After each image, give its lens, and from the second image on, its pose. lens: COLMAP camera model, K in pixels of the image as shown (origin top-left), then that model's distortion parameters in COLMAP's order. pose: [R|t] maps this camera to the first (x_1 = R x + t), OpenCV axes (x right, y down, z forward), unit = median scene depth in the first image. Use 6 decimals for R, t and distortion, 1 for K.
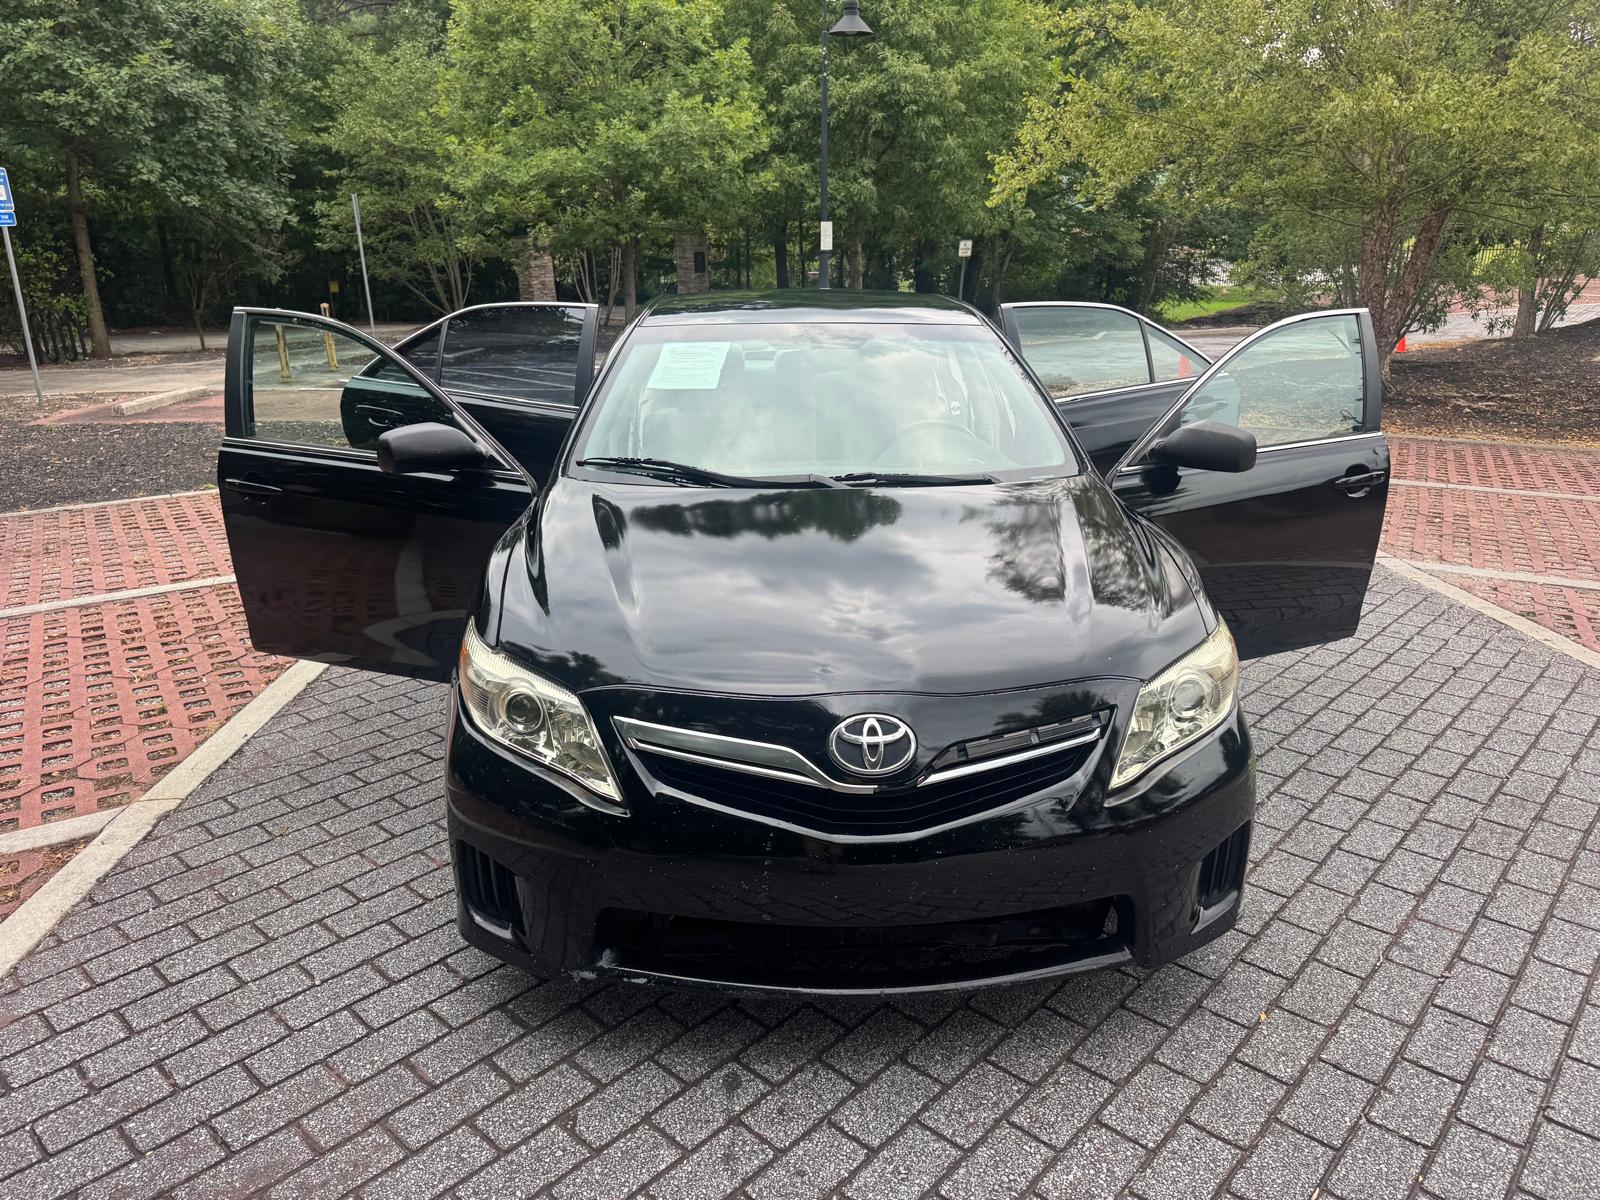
lens RADIAL K [[1125.9, 0, 800.8], [0, 1125.9, 598.1], [0, 0, 1]] dist [0.023259, -0.027875]
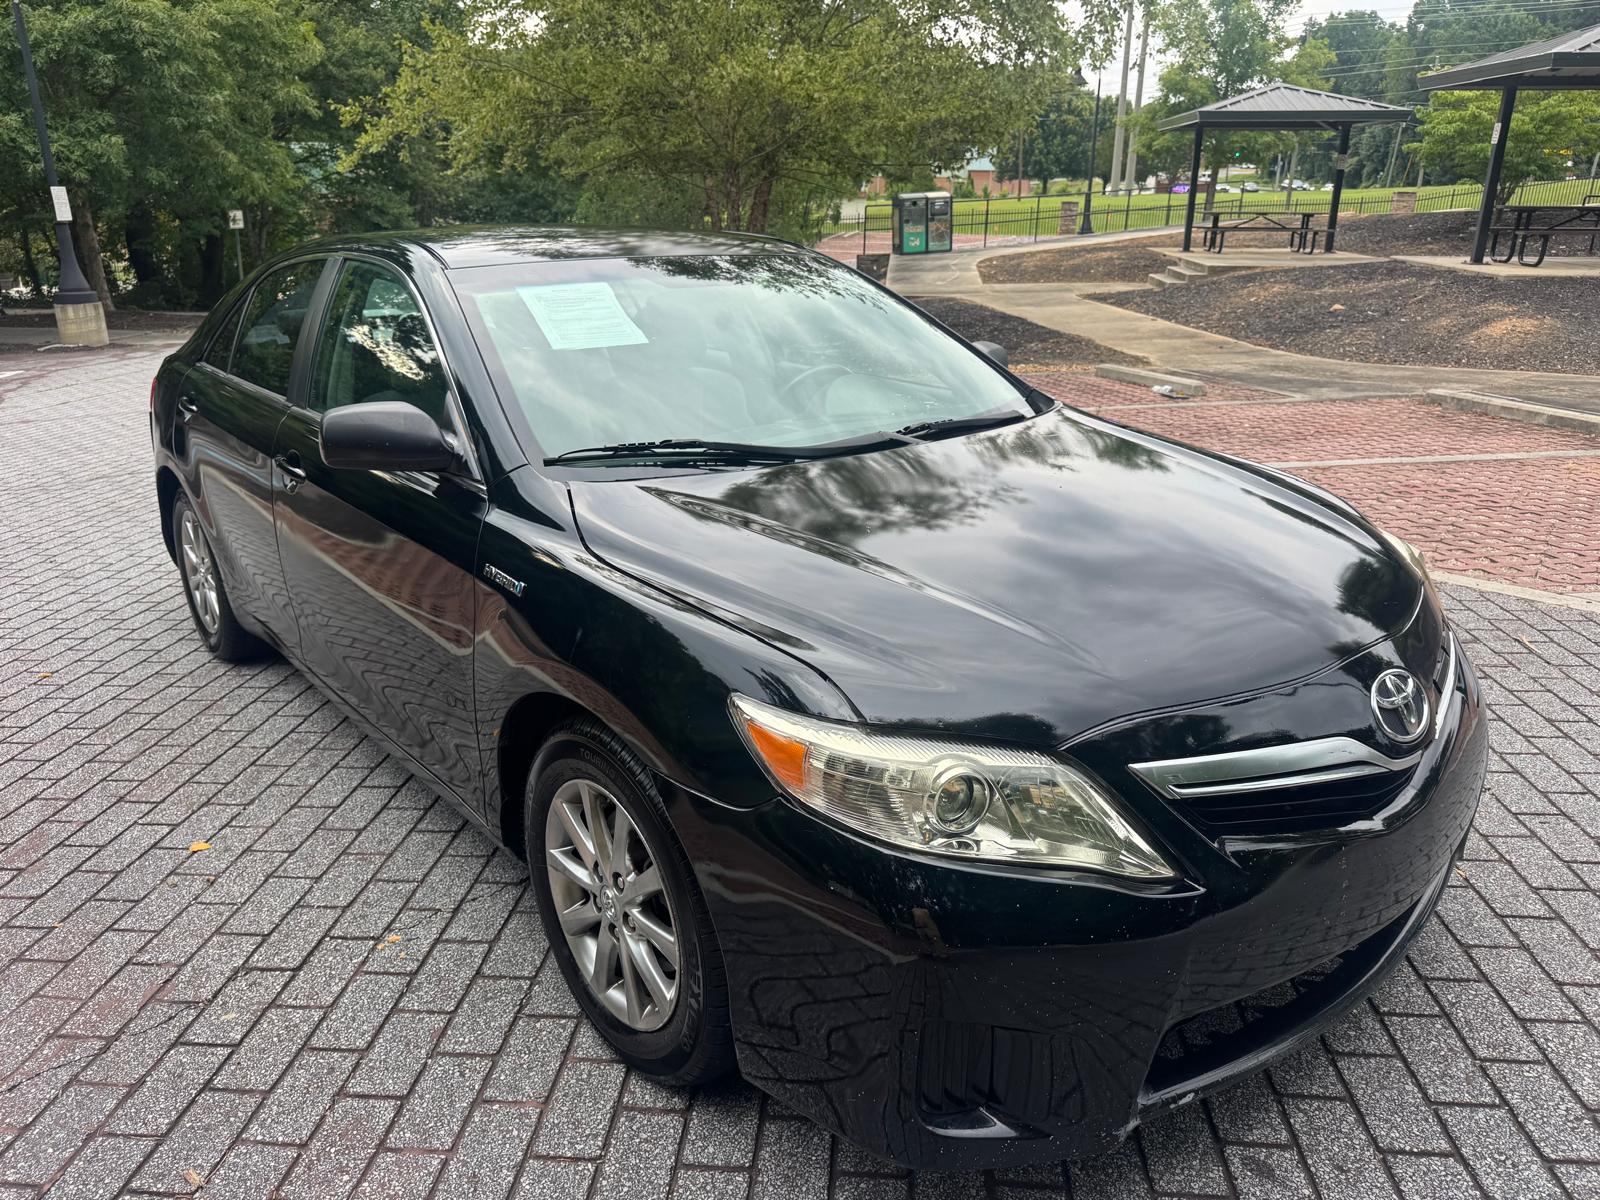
lens RADIAL K [[1125.9, 0, 796.7], [0, 1125.9, 613.4], [0, 0, 1]] dist [0.023259, -0.027875]
pose [[0.796825, -0.207019, 0.567638, -0.519575], [0.191212, 0.977586, 0.088113, -0.066563], [-0.573156, 0.038329, 0.818549, 0.386459]]
